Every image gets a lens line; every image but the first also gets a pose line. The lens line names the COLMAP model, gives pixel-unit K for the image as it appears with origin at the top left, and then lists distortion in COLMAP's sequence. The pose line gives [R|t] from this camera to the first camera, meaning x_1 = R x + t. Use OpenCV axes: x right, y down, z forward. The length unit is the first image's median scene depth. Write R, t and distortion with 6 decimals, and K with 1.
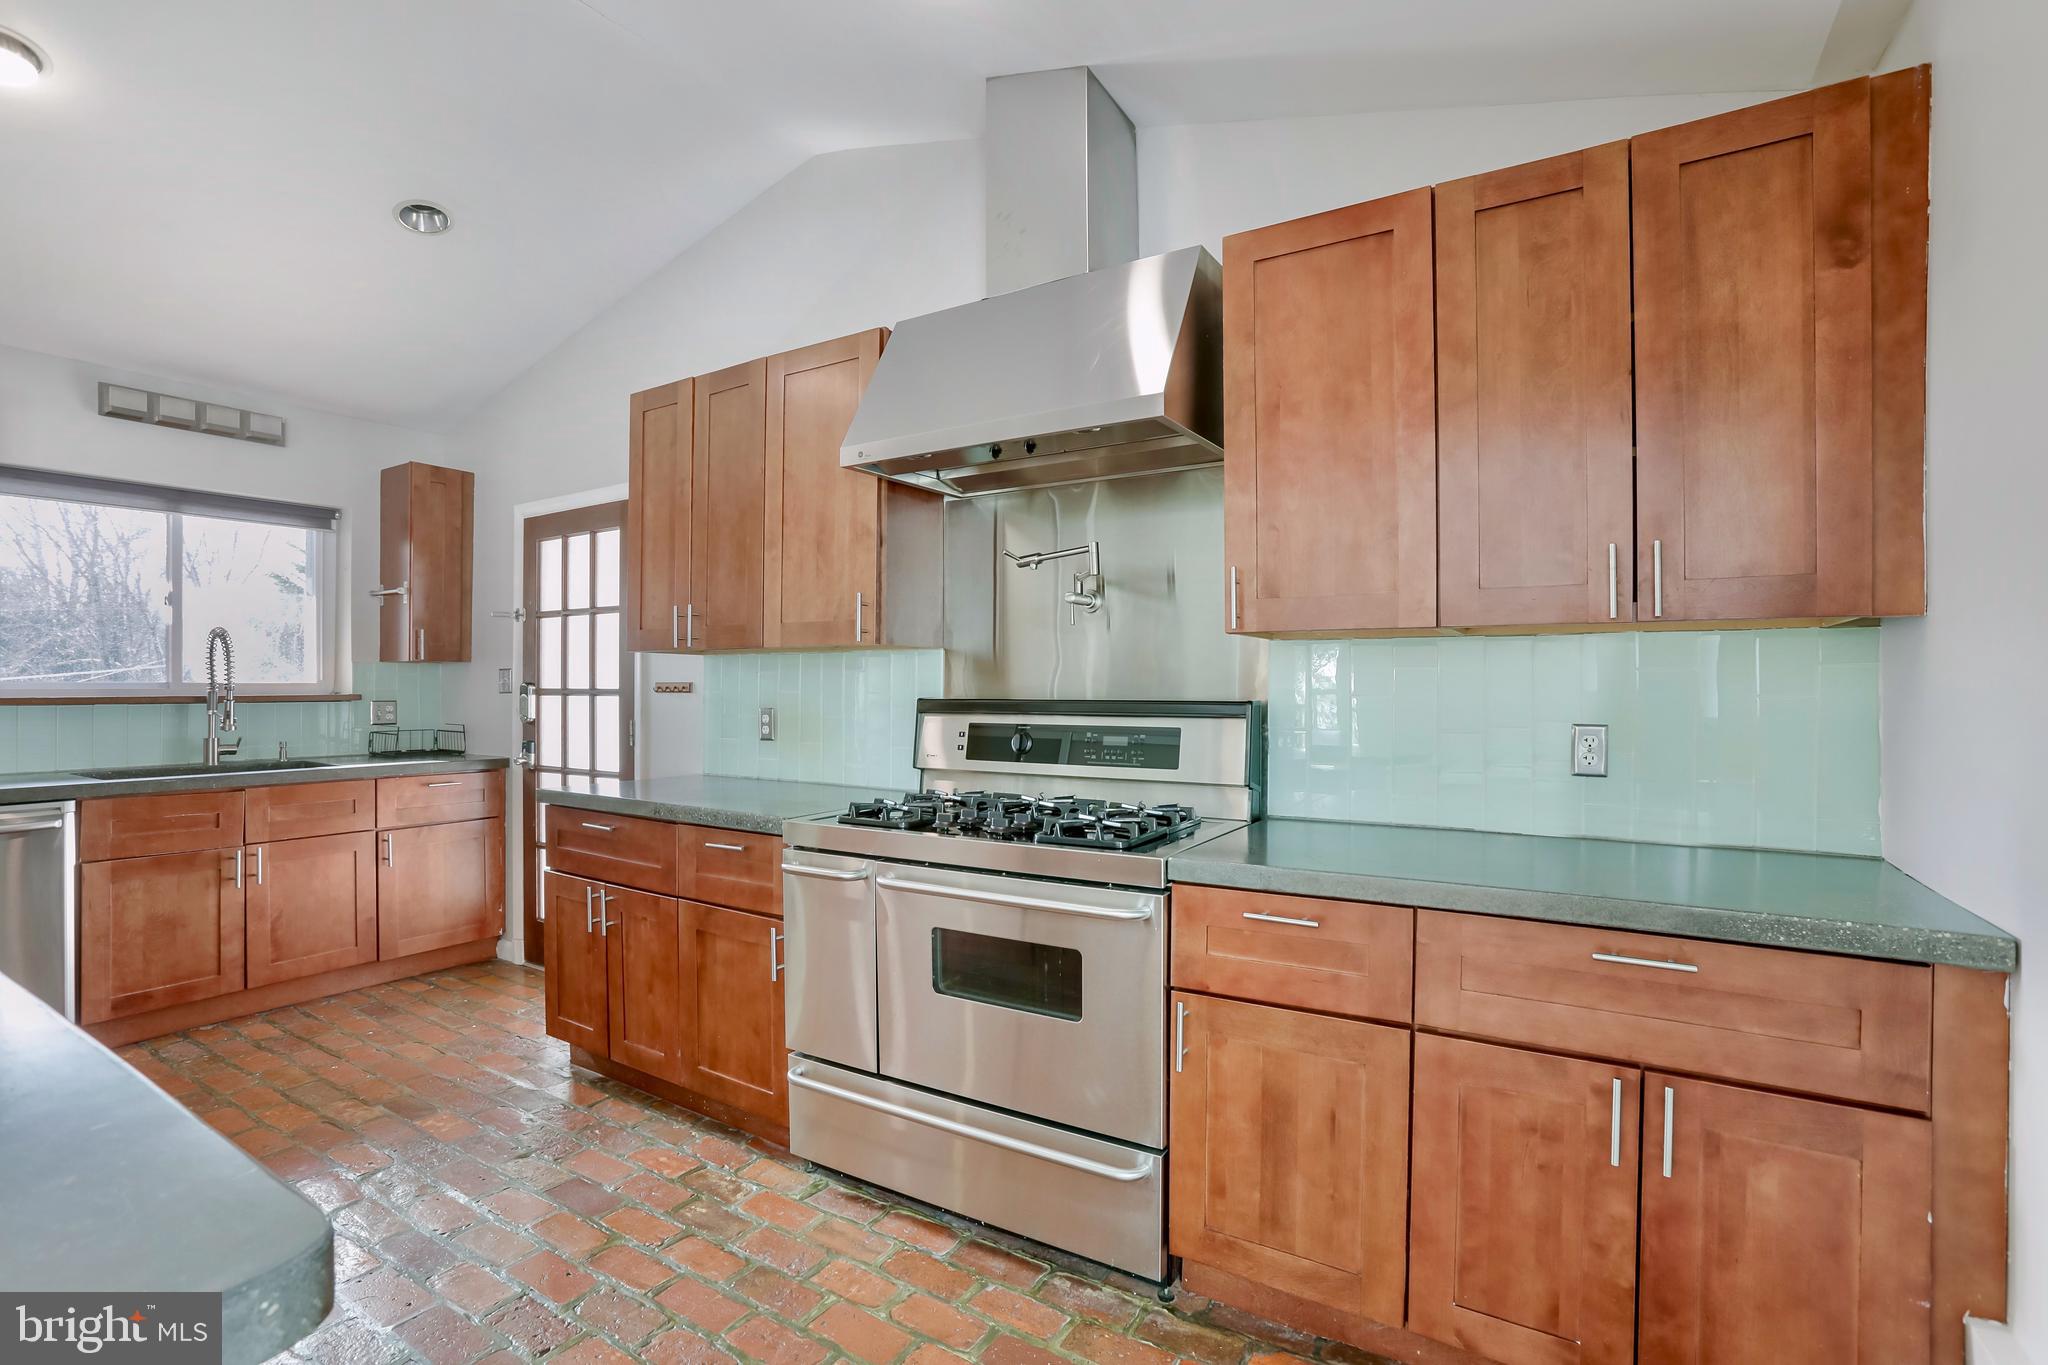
lens RADIAL K [[942.5, 0, 1000.4], [0, 942.5, 690.4], [0, 0, 1]] dist [-0.043466, 0.013772]
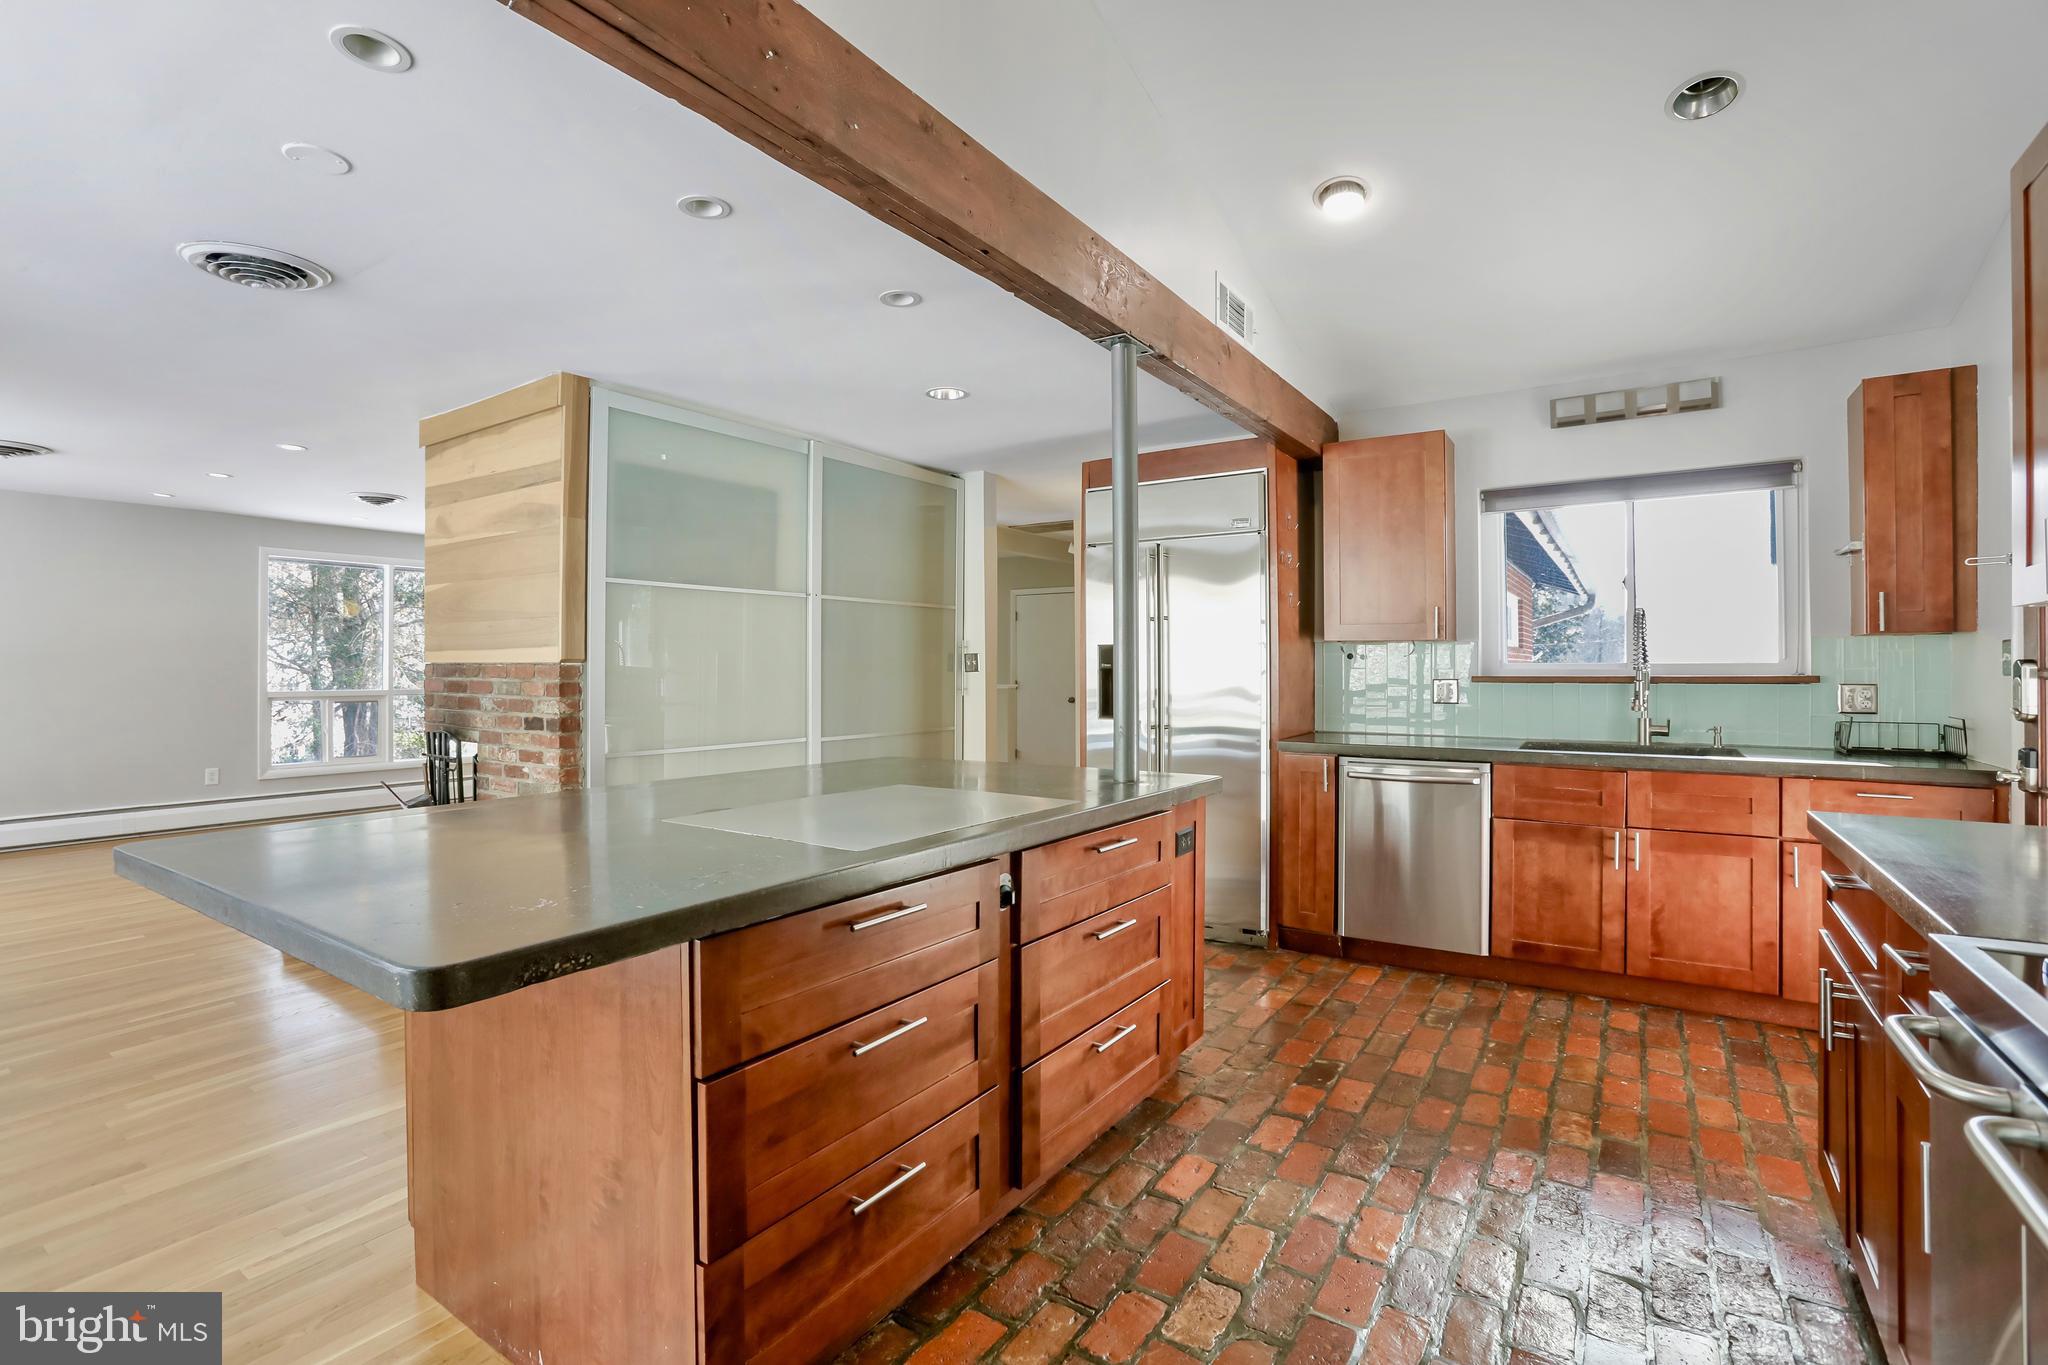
lens RADIAL K [[942.5, 0, 1044.9], [0, 942.5, 666.6], [0, 0, 1]] dist [-0.043466, 0.013772]
pose [[-0.017799, -0.006076, -0.999823, 0.209465], [-0.002630, 0.999978, -0.006030, 0.003888], [0.999838, 0.002522, -0.017815, 0.451898]]
